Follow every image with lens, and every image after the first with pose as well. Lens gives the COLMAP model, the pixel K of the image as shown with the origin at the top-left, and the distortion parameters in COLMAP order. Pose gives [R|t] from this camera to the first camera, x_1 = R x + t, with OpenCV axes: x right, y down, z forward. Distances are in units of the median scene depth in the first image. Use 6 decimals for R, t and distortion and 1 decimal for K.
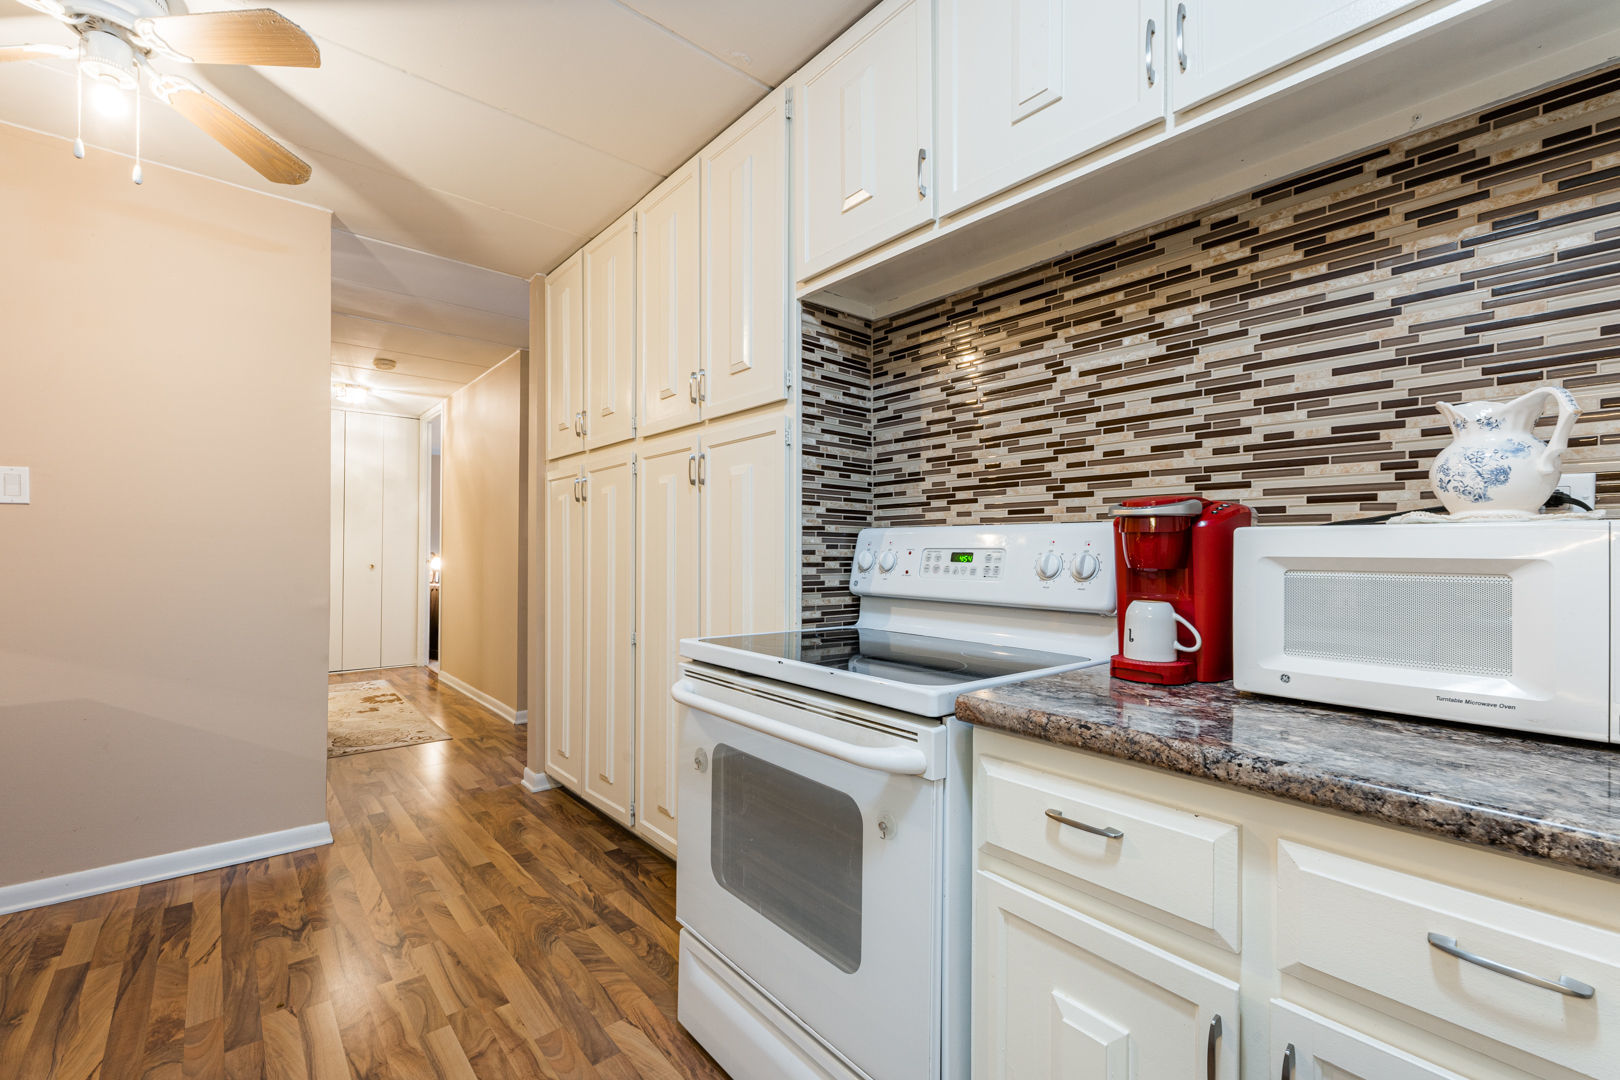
lens RADIAL K [[685.8, 0, 820.7], [0, 685.8, 548.3], [0, 0, 1]] dist [-0.001204, 0.000484]
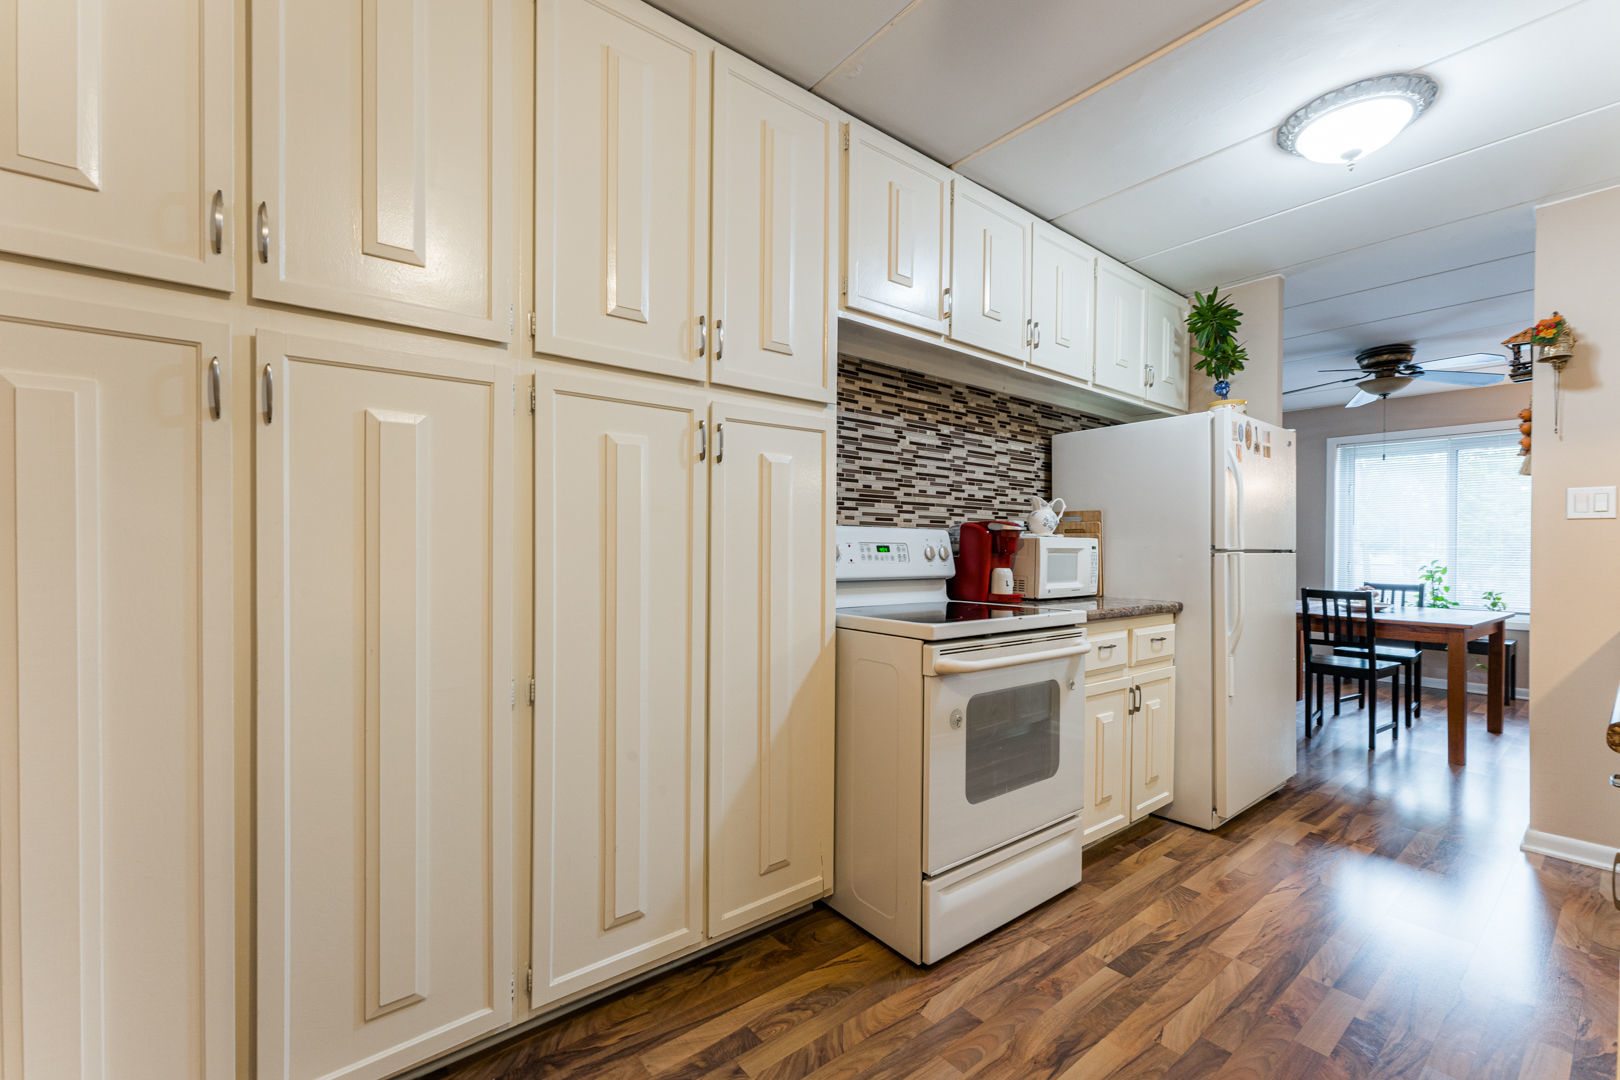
lens RADIAL K [[685.8, 0, 781.7], [0, 685.8, 548.1], [0, 0, 1]] dist [-0.001204, 0.000484]
pose [[0.053886, -0.010710, 0.998490, -1.400917], [-0.014653, 0.999826, 0.011515, -0.002399], [-0.998440, -0.015252, 0.053720, 1.252010]]
